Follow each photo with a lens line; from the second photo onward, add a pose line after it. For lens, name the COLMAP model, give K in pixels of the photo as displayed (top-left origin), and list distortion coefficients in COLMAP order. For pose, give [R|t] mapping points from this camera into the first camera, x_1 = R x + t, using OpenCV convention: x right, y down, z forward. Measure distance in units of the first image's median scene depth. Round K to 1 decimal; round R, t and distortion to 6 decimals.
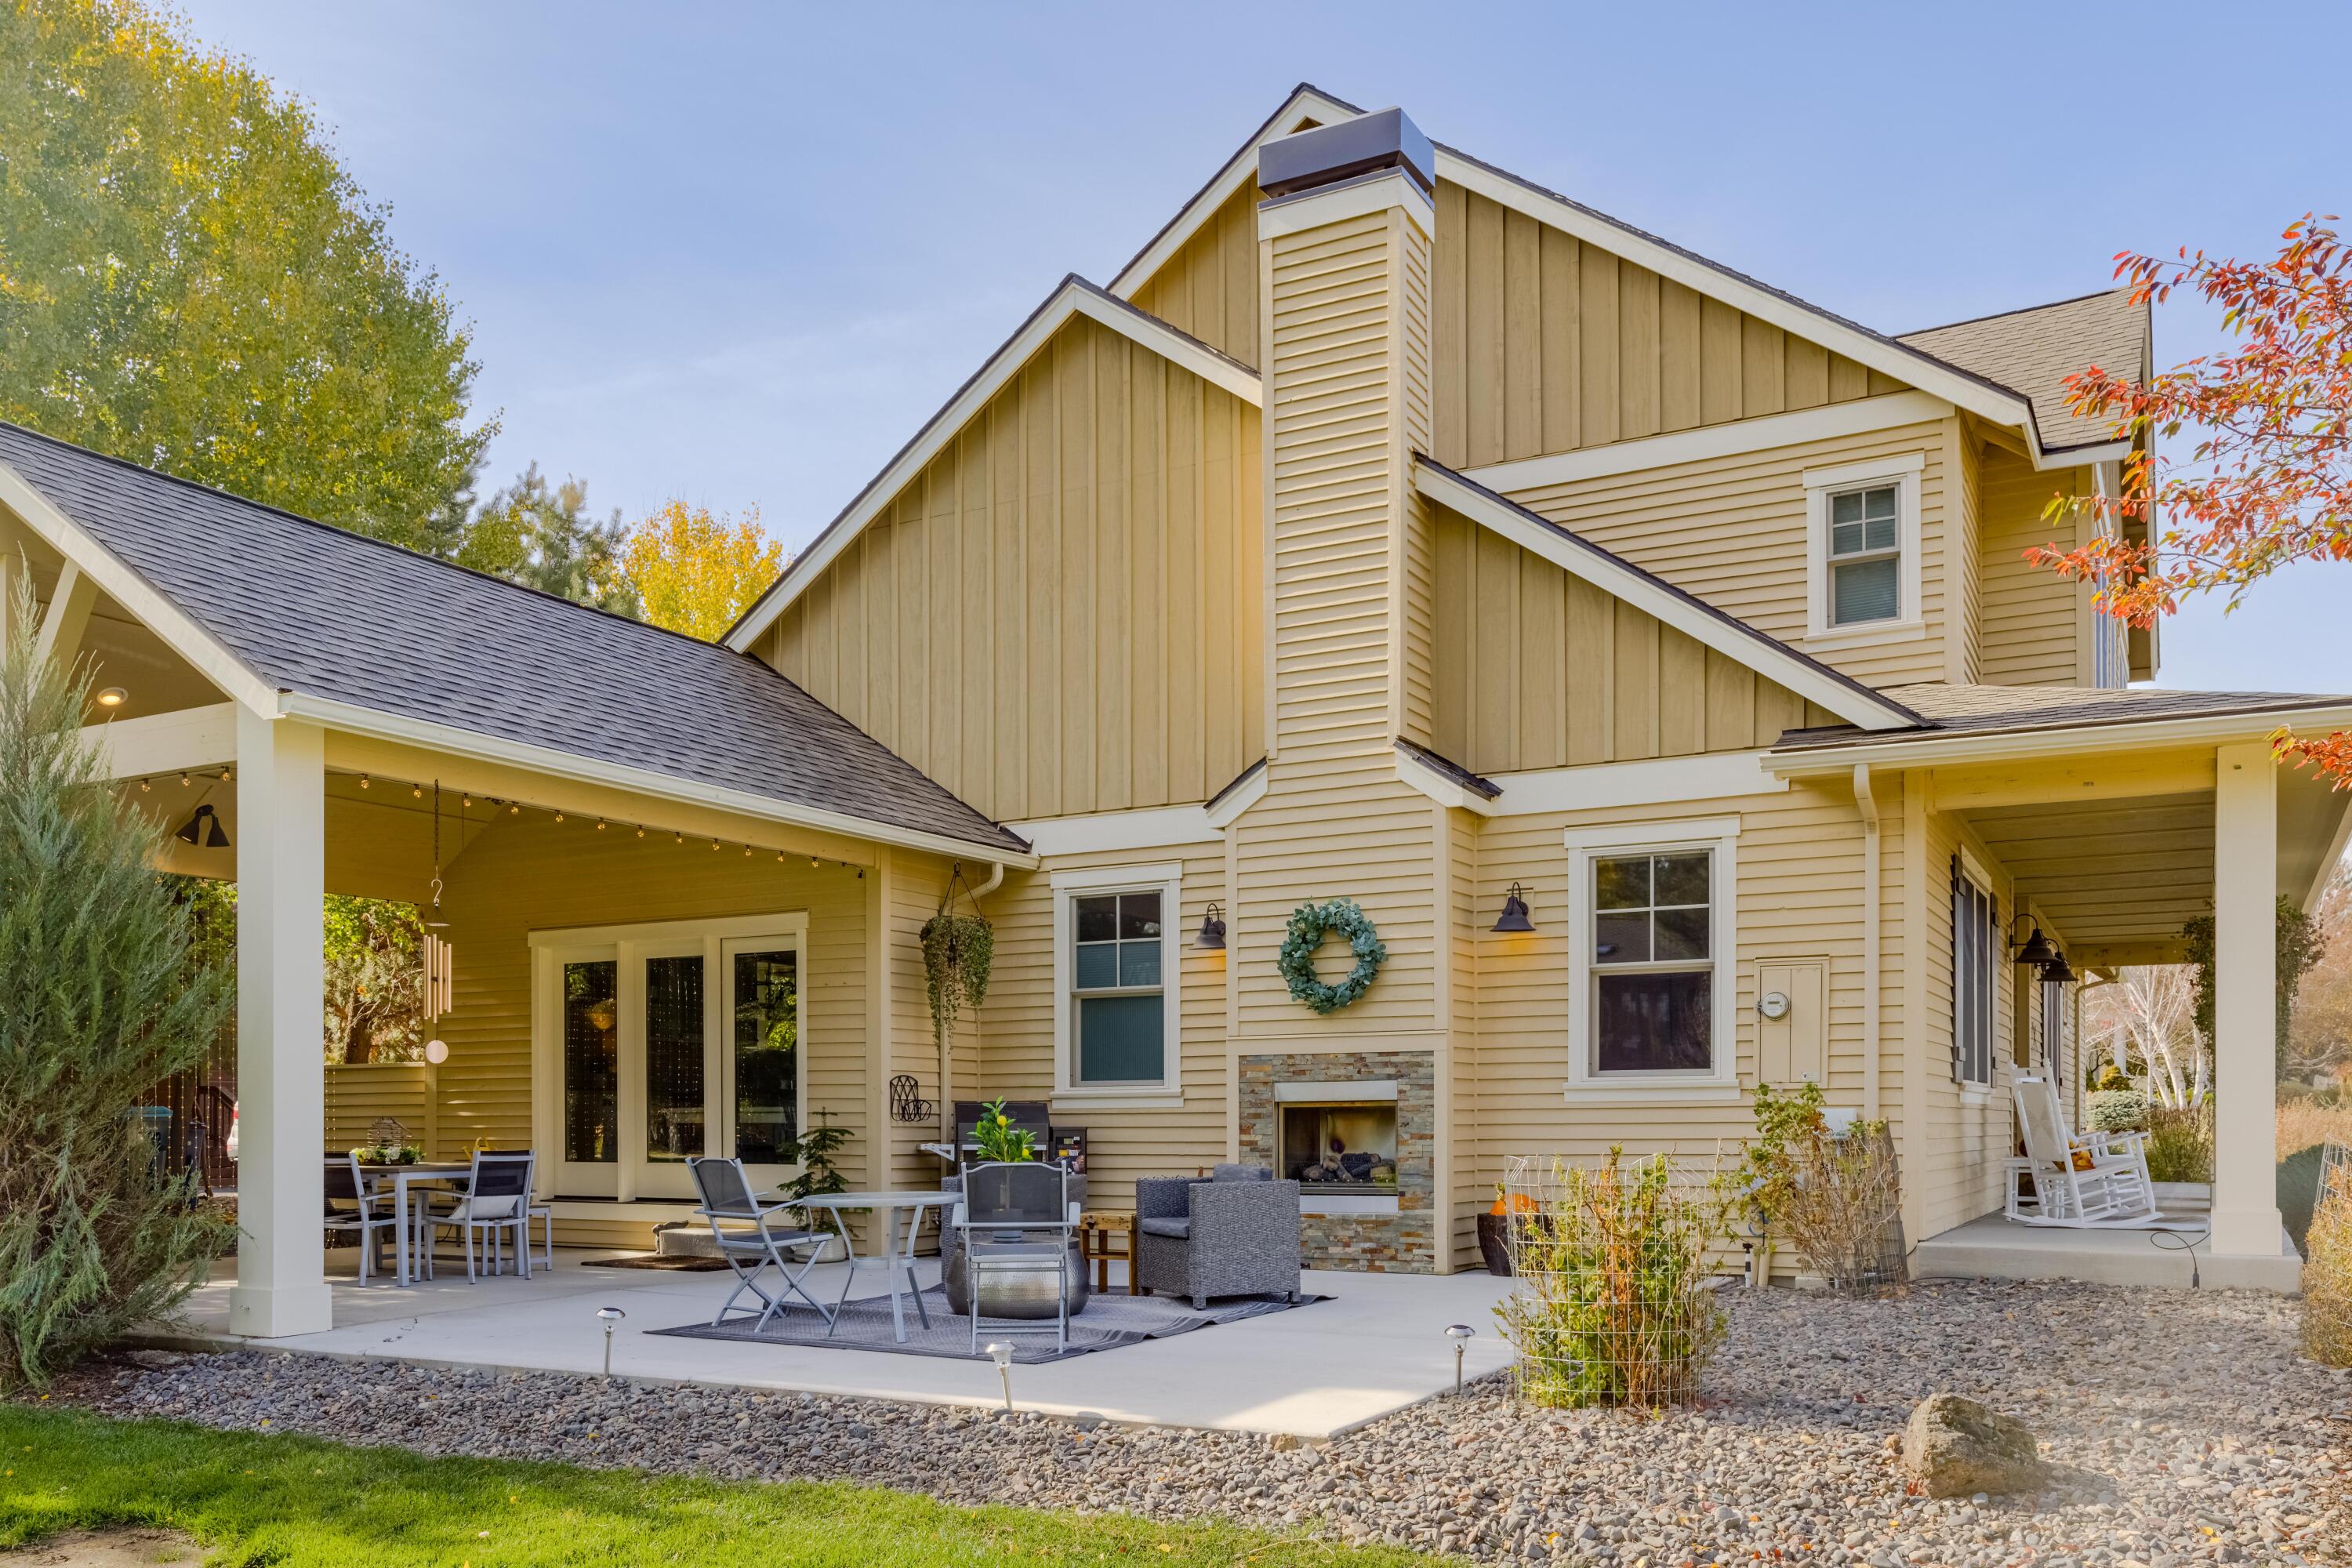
lens RADIAL K [[1906.1, 0, 1182.6], [0, 1906.1, 1133.5], [0, 0, 1]] dist [-0.006672, -0.009962]
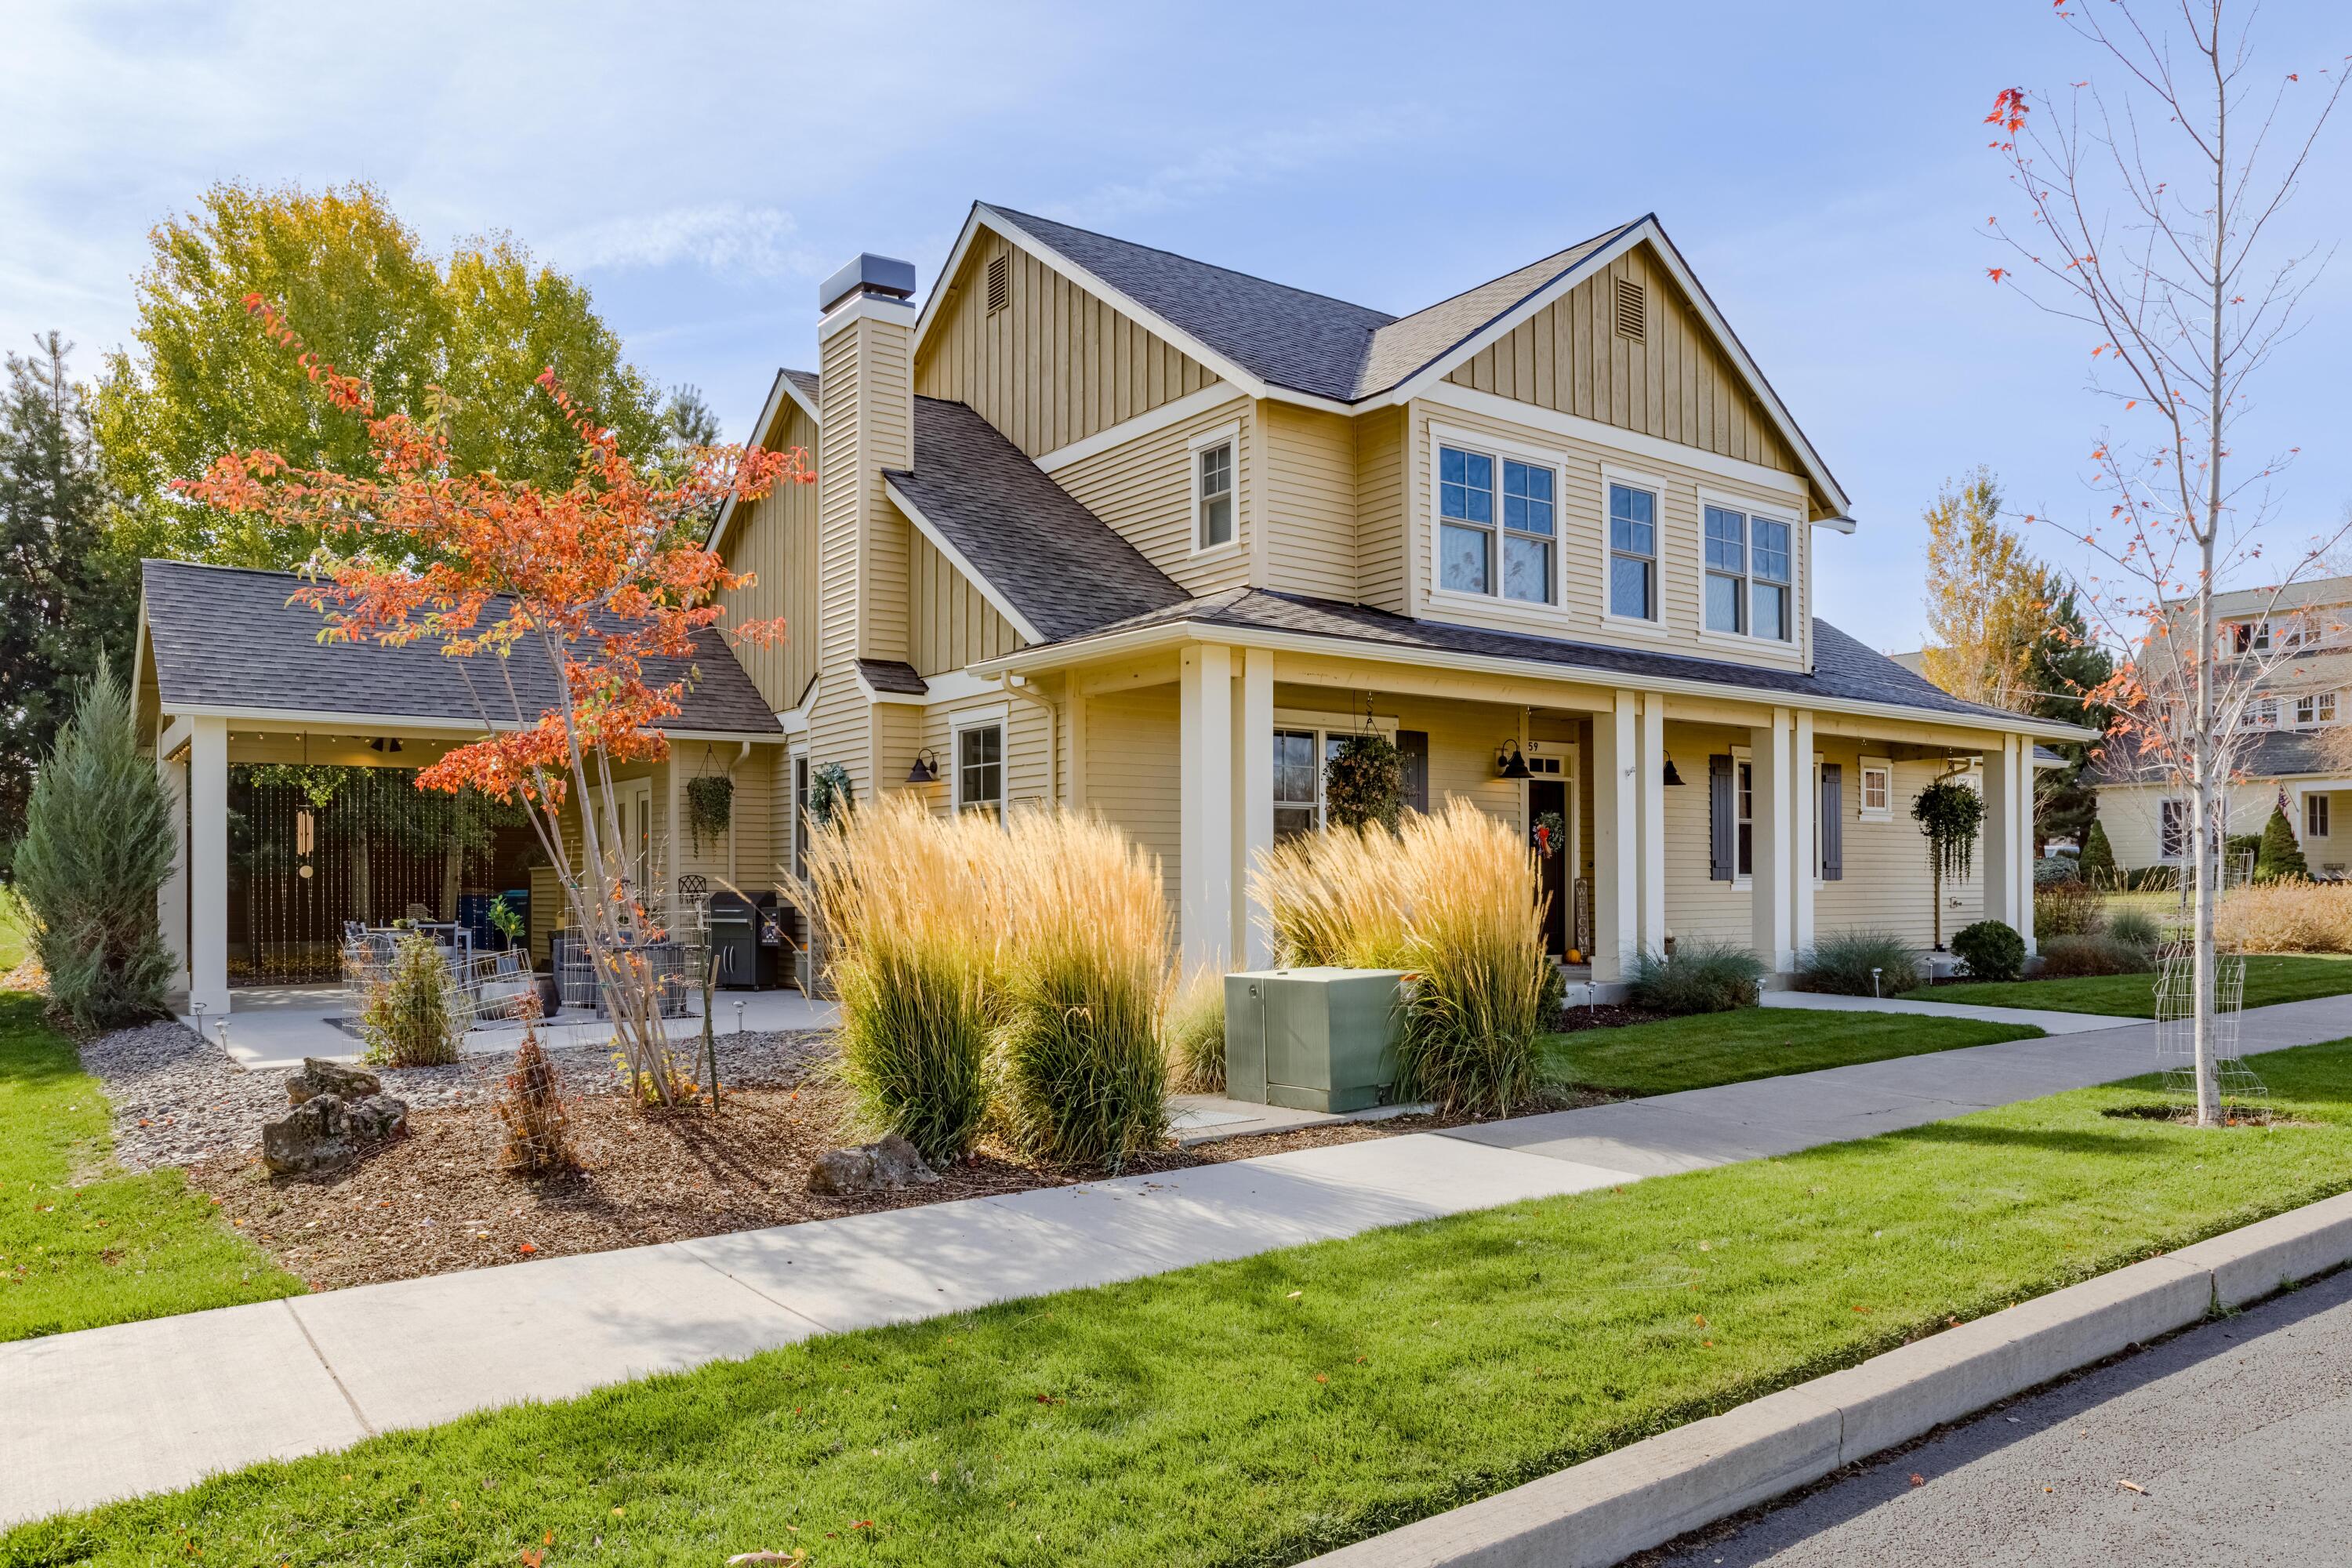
lens RADIAL K [[1623.2, 0, 1183.5], [0, 1623.2, 870.4], [0, 0, 1]] dist [-0.075978, 0.000833]
pose [[0.905772, -0.004347, -0.423744, 0.875834], [0.000749, 0.999962, -0.008657, -0.023951], [0.423766, 0.007524, 0.905741, -0.070872]]
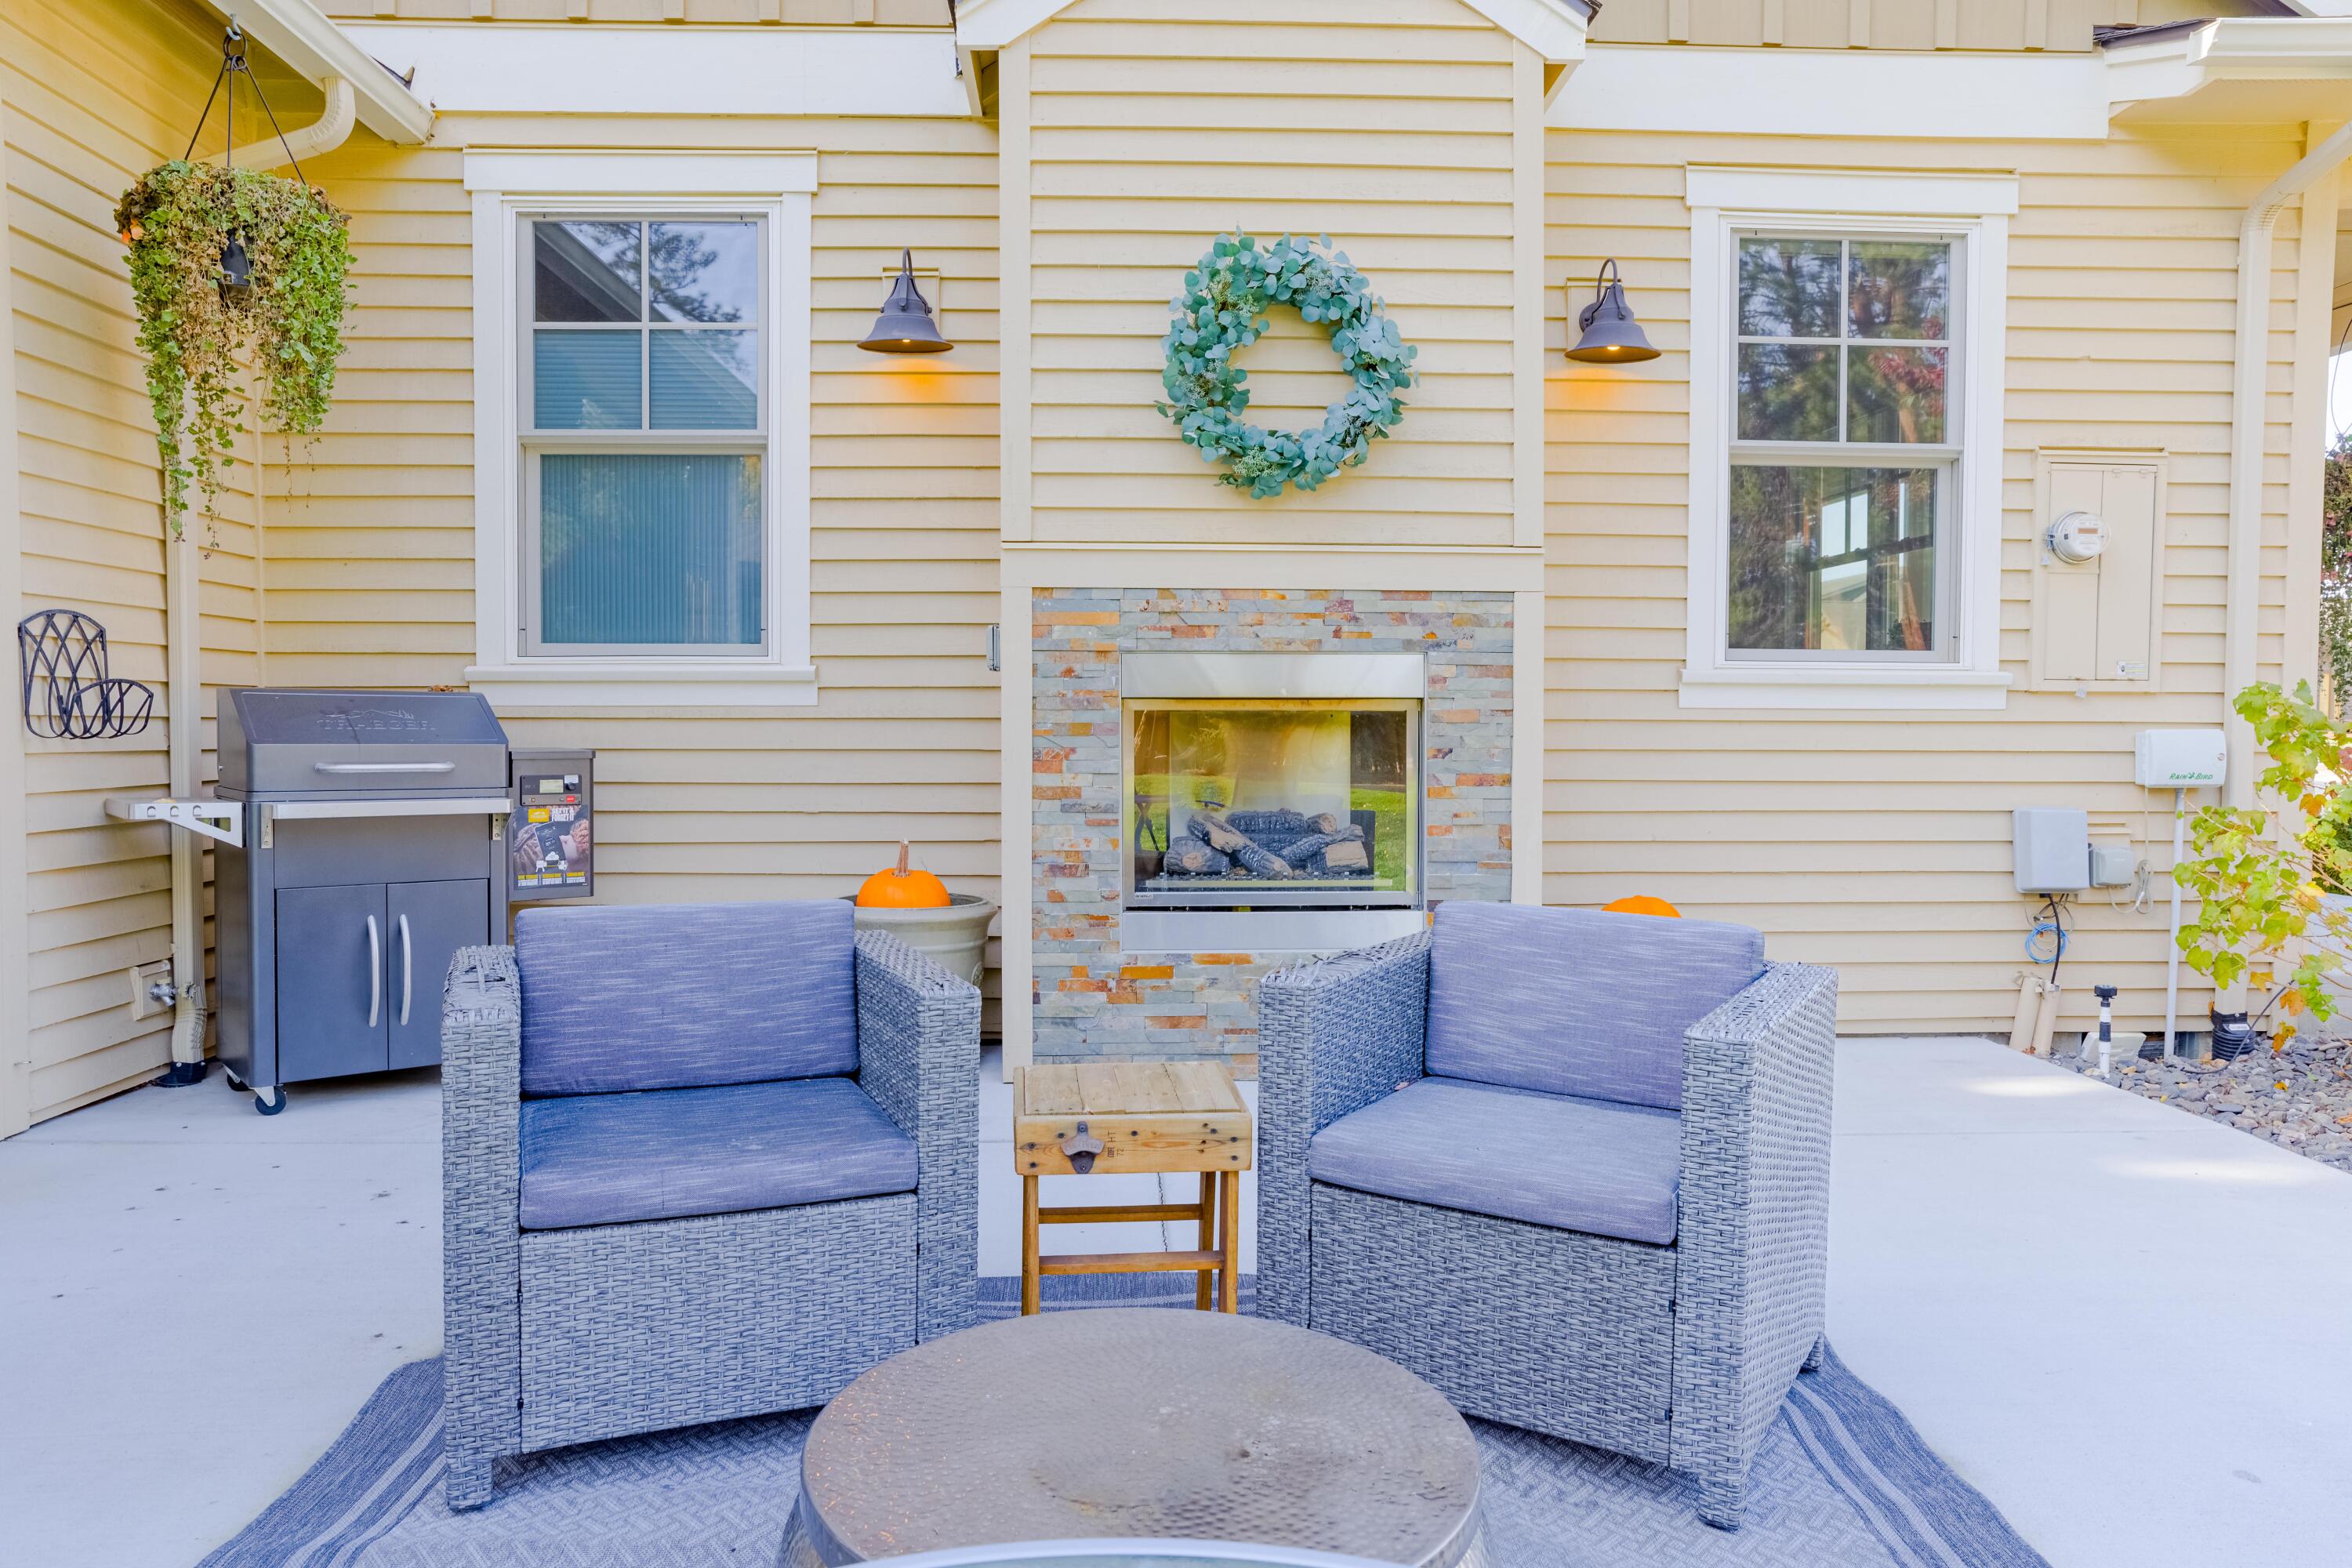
lens RADIAL K [[1582.9, 0, 1174.5], [0, 1582.9, 767.7], [0, 0, 1]] dist [-0.086077, 0.106852]
pose [[0.856914, -0.009027, 0.515380, -0.126882], [-0.005982, 0.999605, 0.027455, -0.010691], [-0.515425, -0.026609, 0.856522, 0.687756]]
